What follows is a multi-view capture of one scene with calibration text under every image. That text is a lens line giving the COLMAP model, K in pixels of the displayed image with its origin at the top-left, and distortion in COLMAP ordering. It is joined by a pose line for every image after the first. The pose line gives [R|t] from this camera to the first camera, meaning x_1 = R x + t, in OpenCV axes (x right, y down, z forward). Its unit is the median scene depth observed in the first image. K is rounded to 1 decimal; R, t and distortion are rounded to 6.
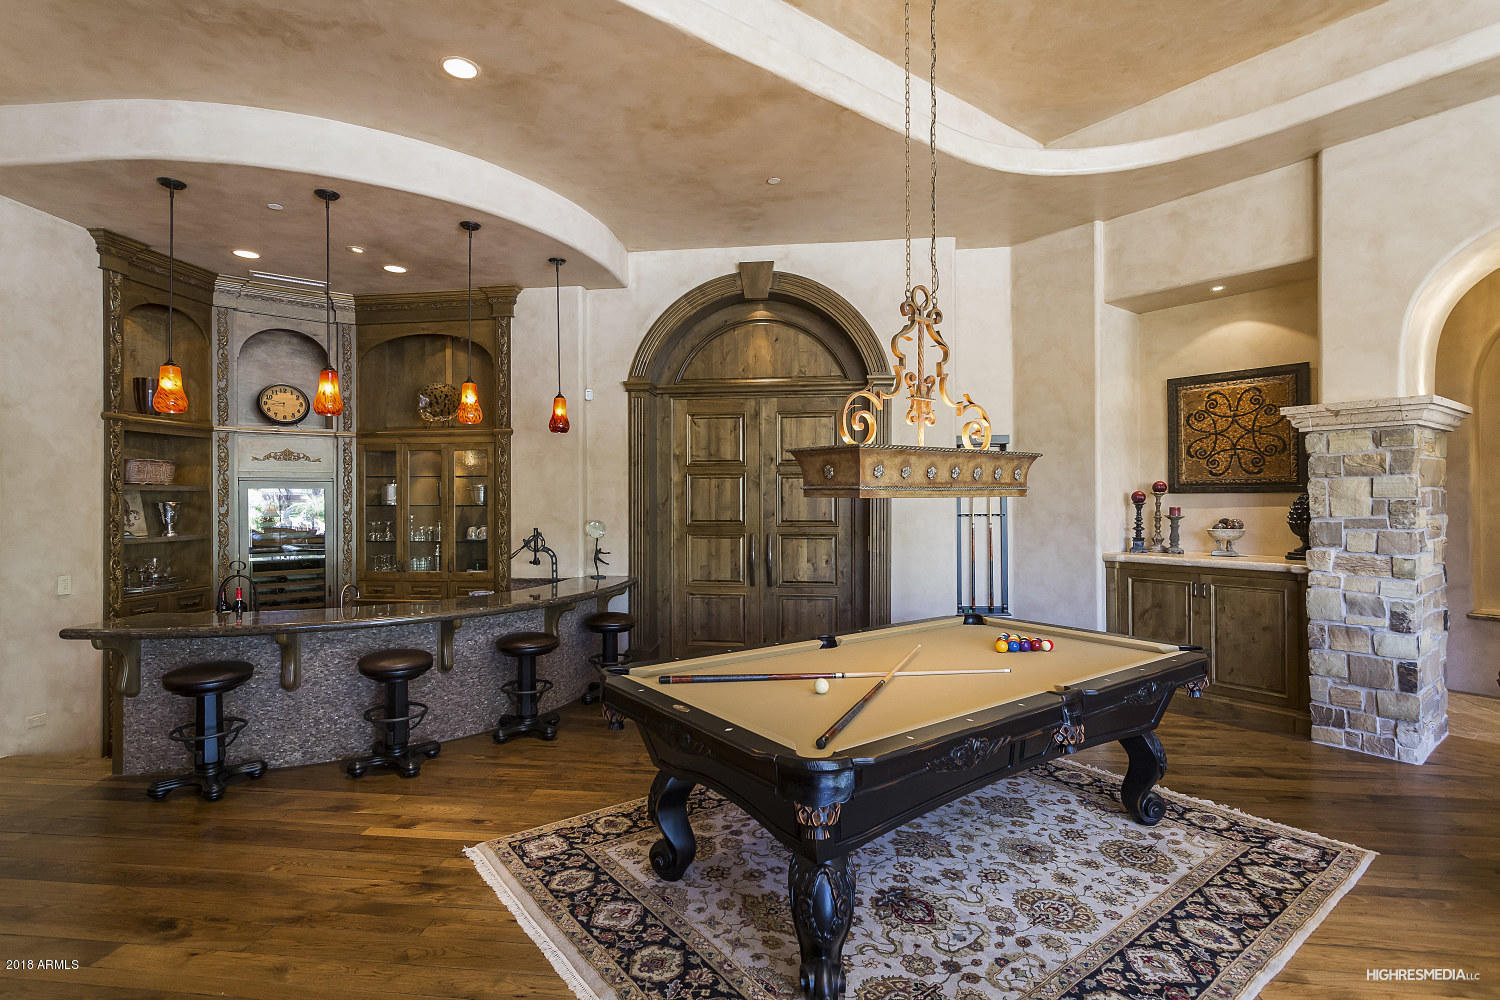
lens RADIAL K [[715.5, 0, 748.5], [0, 715.5, 495.4], [0, 0, 1]] dist [0.002341, 0.001152]
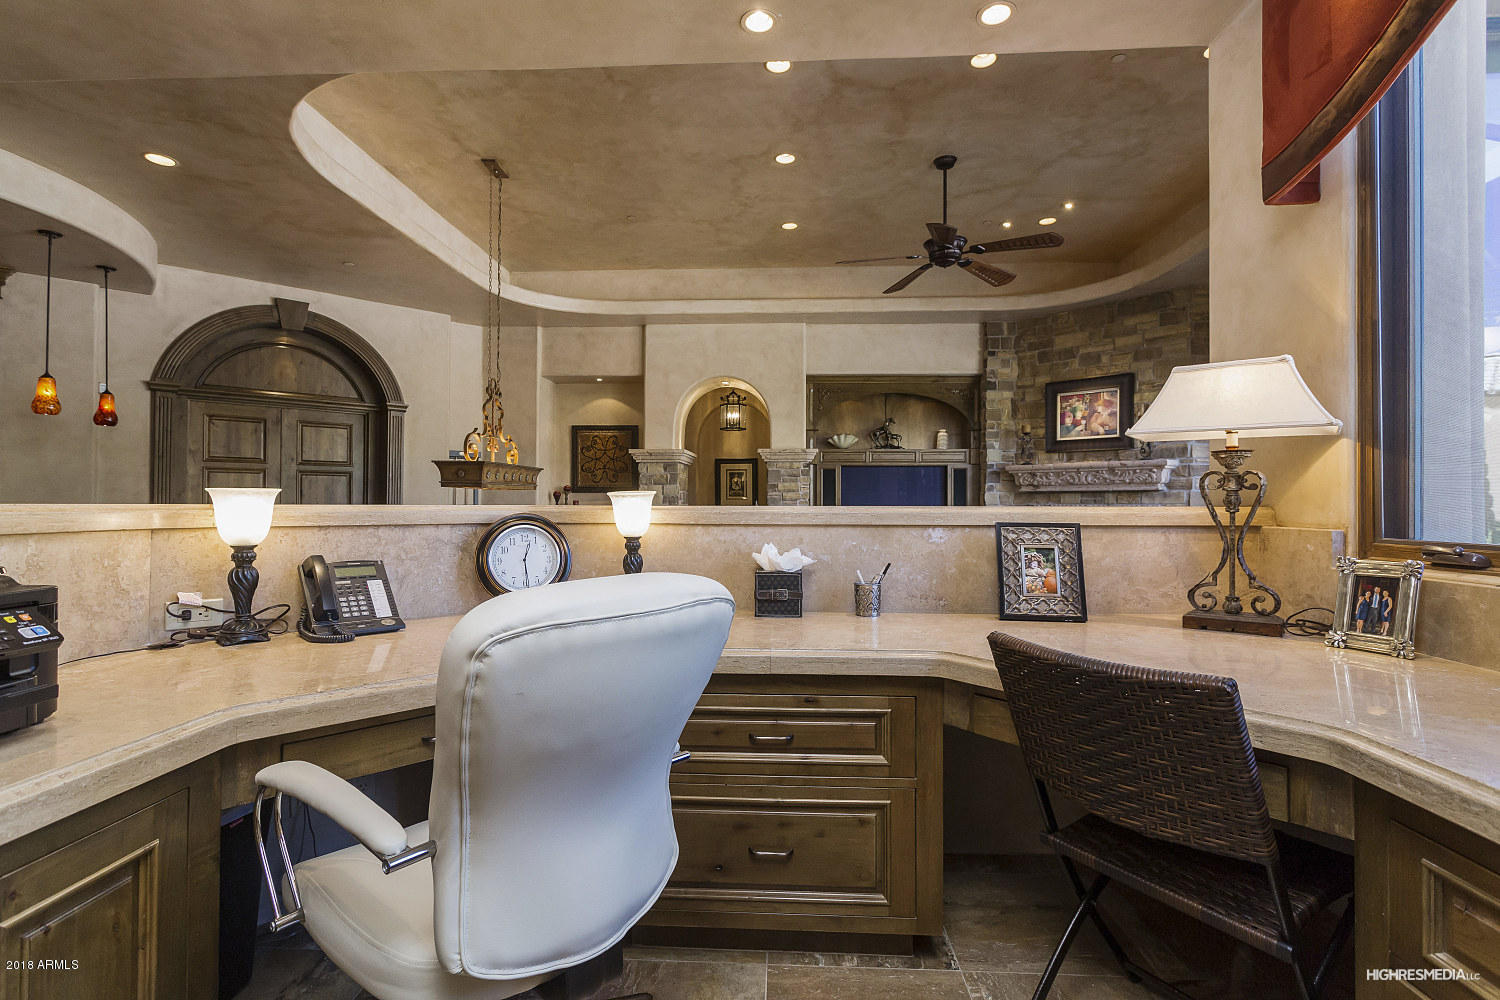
lens RADIAL K [[703.0, 0, 731.9], [0, 703.0, 497.3], [0, 0, 1]] dist [-0.000469, 0.000097]
pose [[0.672546, 0.013893, 0.739925, -0.493577], [-0.010893, 0.999901, -0.008874, 0.024276], [-0.739975, -0.002092, 0.672631, -0.510487]]
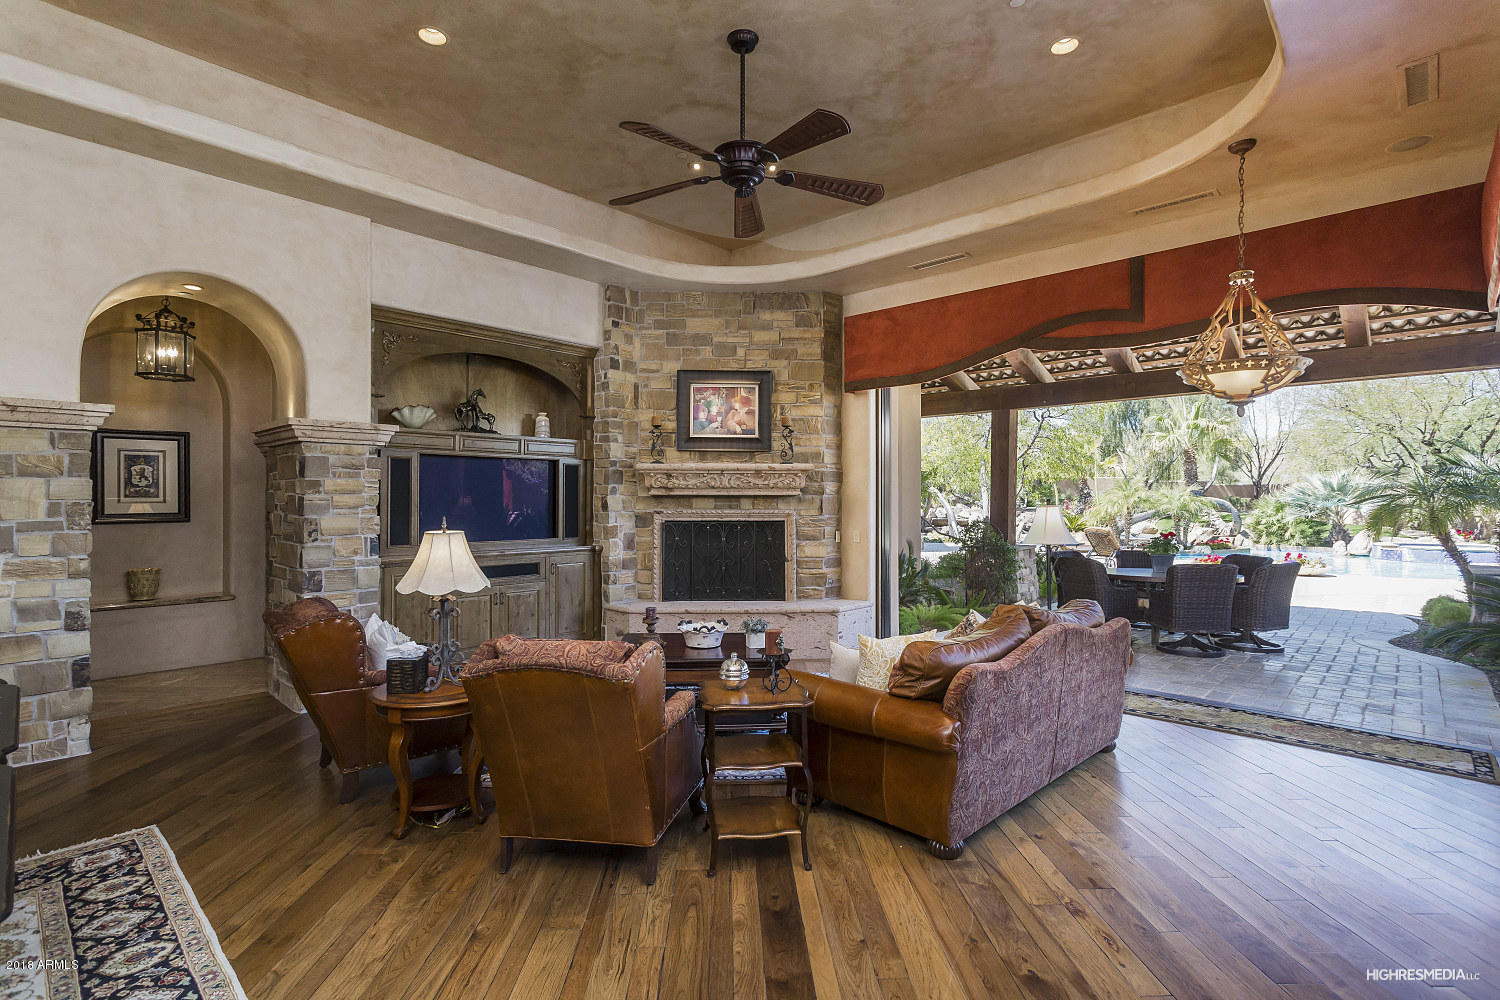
lens RADIAL K [[722.2, 0, 738.4], [0, 722.2, 497.6], [0, 0, 1]] dist [0.002629, 0.001105]
pose [[-0.141972, 0.007399, 0.989843, -0.228326], [-0.005496, 0.999951, -0.008263, 0.003048], [-0.989855, -0.006613, -0.141924, 0.187590]]
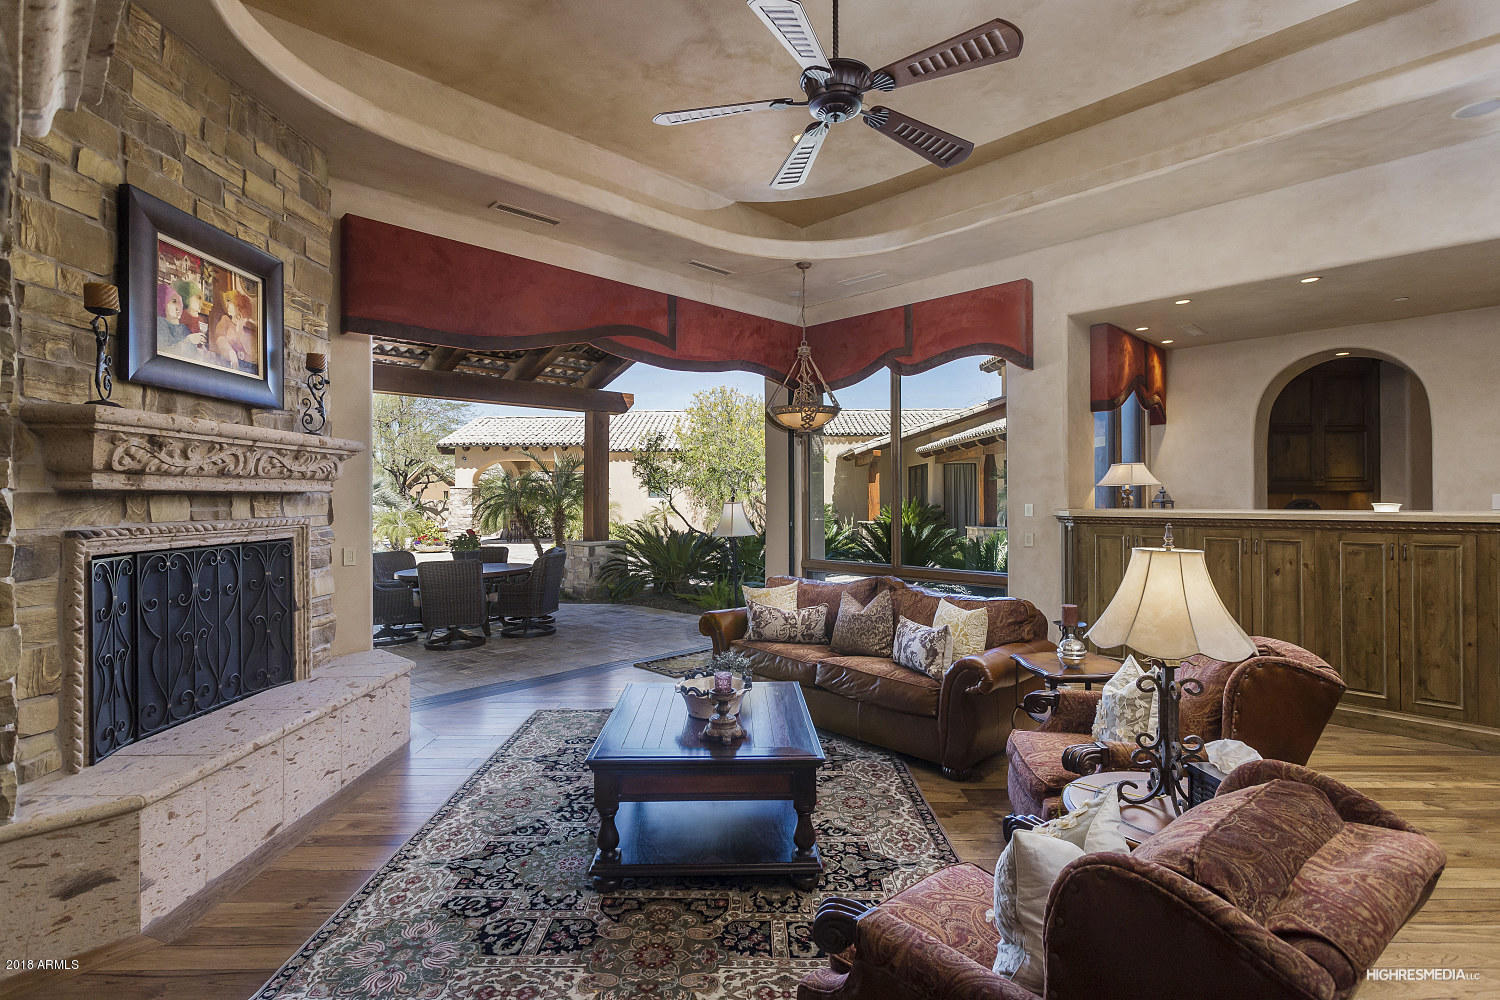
lens RADIAL K [[722.2, 0, 738.4], [0, 722.2, 497.6], [0, 0, 1]] dist [0.002629, 0.001105]
pose [[-0.992880, 0.012290, -0.118485, 0.887474], [0.012675, 0.999917, -0.002498, 0.000358], [0.118444, -0.003982, -0.992953, 0.803122]]
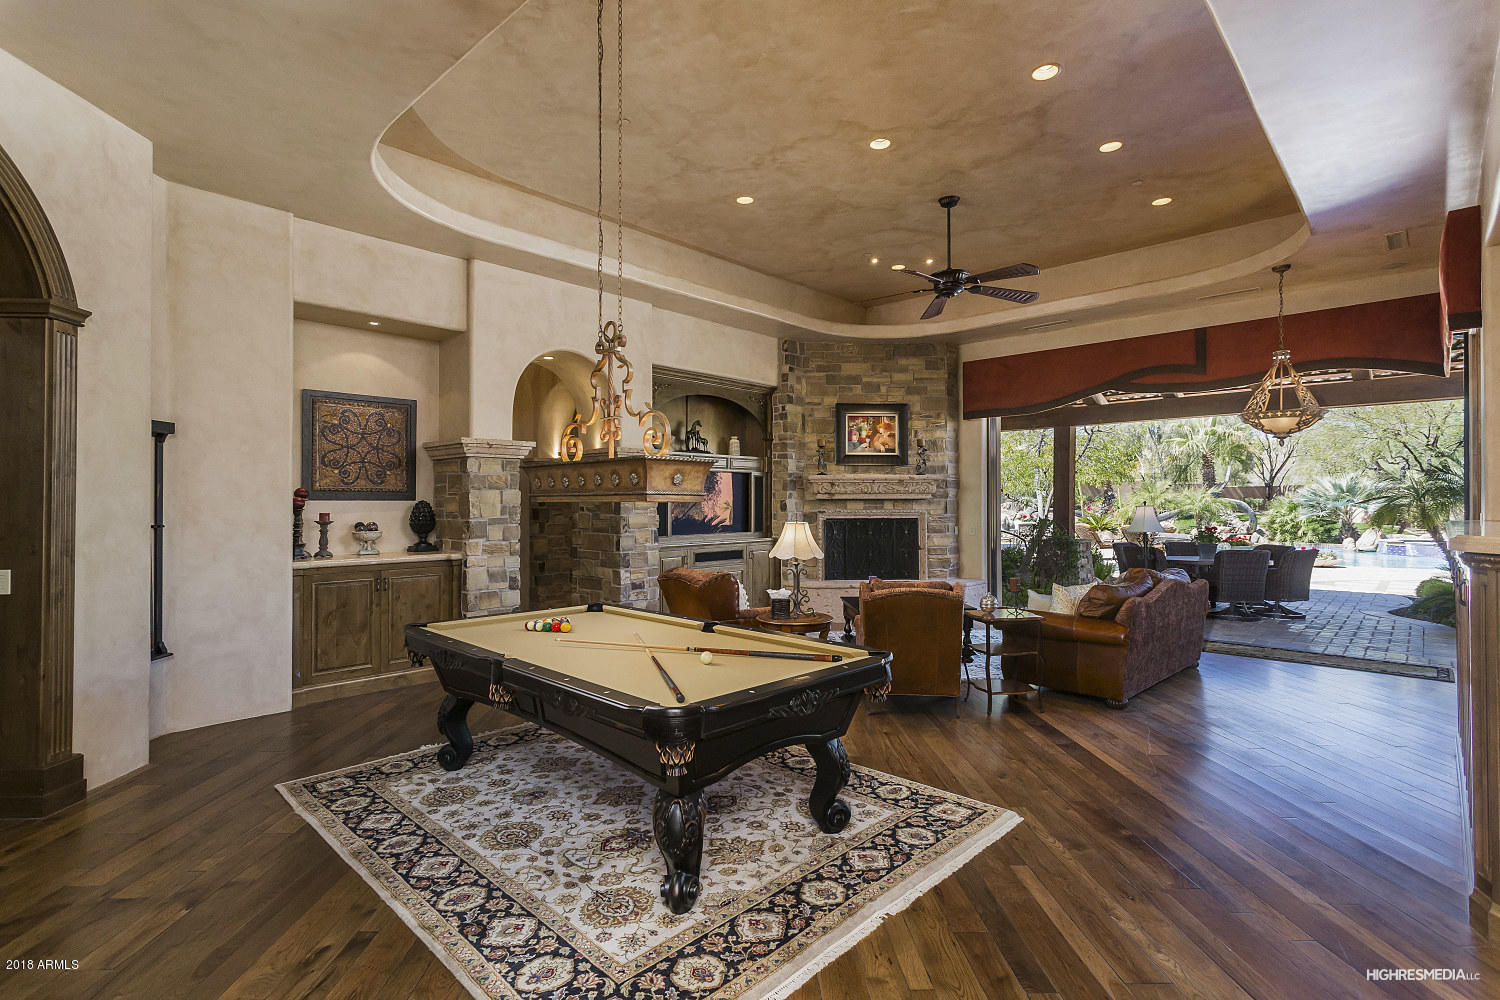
lens RADIAL K [[719.9, 0, 733.0], [0, 719.9, 497.8], [0, 0, 1]] dist [0.002621, 0.000636]
pose [[-0.128582, 0.011052, 0.991637, -0.650409], [-0.001981, 0.999933, -0.011401, 0.006114], [-0.991697, -0.003431, -0.128551, 0.652187]]
